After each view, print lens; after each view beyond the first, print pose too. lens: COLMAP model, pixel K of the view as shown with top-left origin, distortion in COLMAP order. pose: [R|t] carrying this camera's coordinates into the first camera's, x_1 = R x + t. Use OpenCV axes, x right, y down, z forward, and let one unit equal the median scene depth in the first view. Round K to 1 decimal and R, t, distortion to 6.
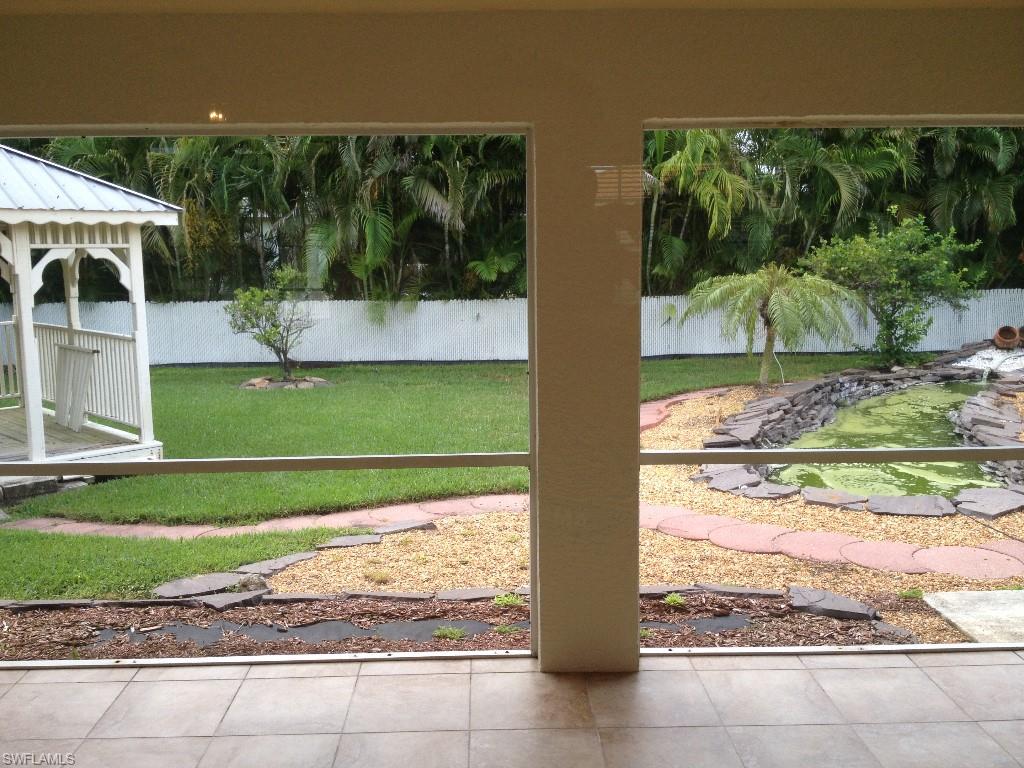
lens RADIAL K [[959.0, 0, 503.9], [0, 959.0, 371.2], [0, 0, 1]] dist [0.115160, -0.246755]
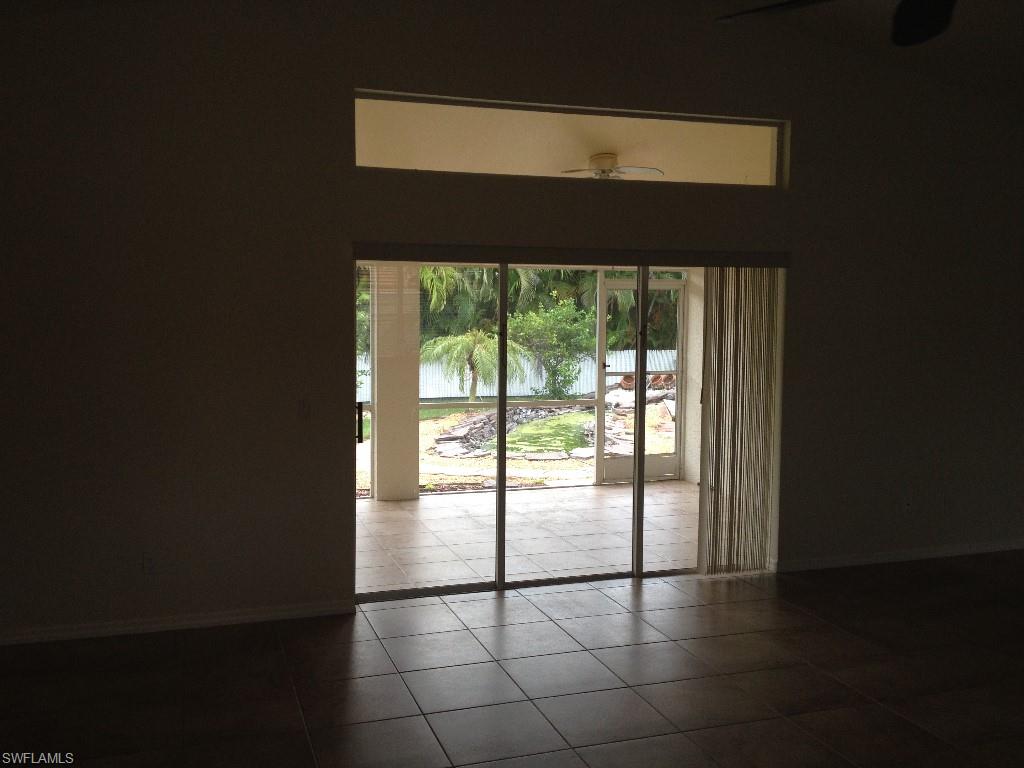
lens RADIAL K [[959.0, 0, 503.9], [0, 959.0, 371.2], [0, 0, 1]] dist [0.115160, -0.246755]
pose [[0.956330, -0.001668, 0.292285, -0.154454], [0.023061, 0.997297, -0.069761, 0.081003], [-0.291379, 0.073455, 0.953783, -0.579651]]
